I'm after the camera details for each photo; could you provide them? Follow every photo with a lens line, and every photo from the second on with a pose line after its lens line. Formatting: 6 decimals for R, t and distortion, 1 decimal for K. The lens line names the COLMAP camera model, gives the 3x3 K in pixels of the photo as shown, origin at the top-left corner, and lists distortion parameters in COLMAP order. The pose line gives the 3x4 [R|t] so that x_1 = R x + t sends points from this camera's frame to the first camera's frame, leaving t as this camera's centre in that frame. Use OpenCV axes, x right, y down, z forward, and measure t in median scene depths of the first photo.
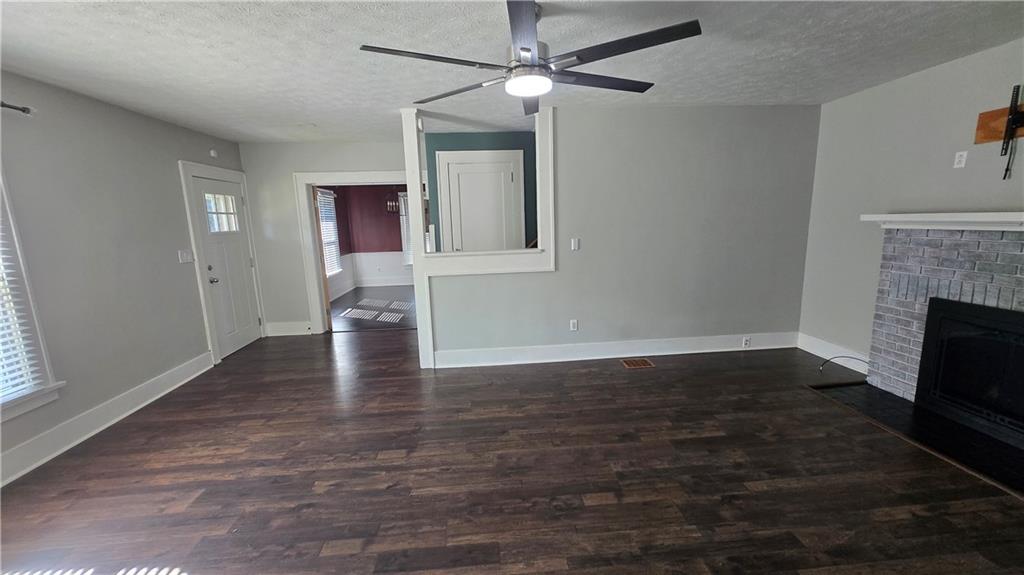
lens RADIAL K [[402.7, 0, 514.0], [0, 402.7, 292.0], [0, 0, 1]] dist [0.013957, -0.006840]
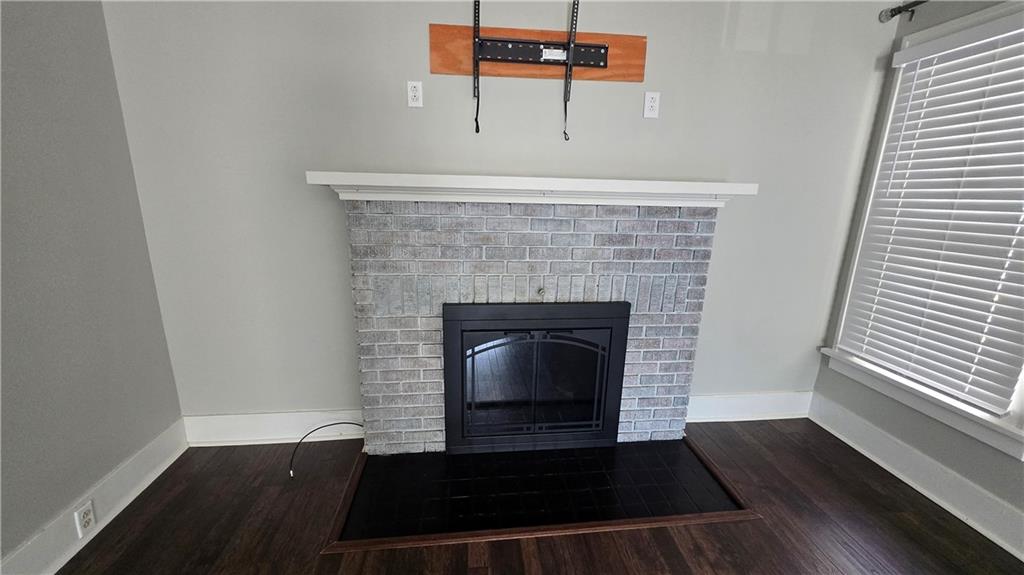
lens RADIAL K [[402.7, 0, 514.0], [0, 402.7, 292.0], [0, 0, 1]] dist [0.013957, -0.006840]
pose [[-0.023201, -0.216780, 0.975945, 0.354152], [0.151209, 0.964216, 0.217769, -0.123353], [-0.988229, 0.152624, 0.010409, 0.806313]]
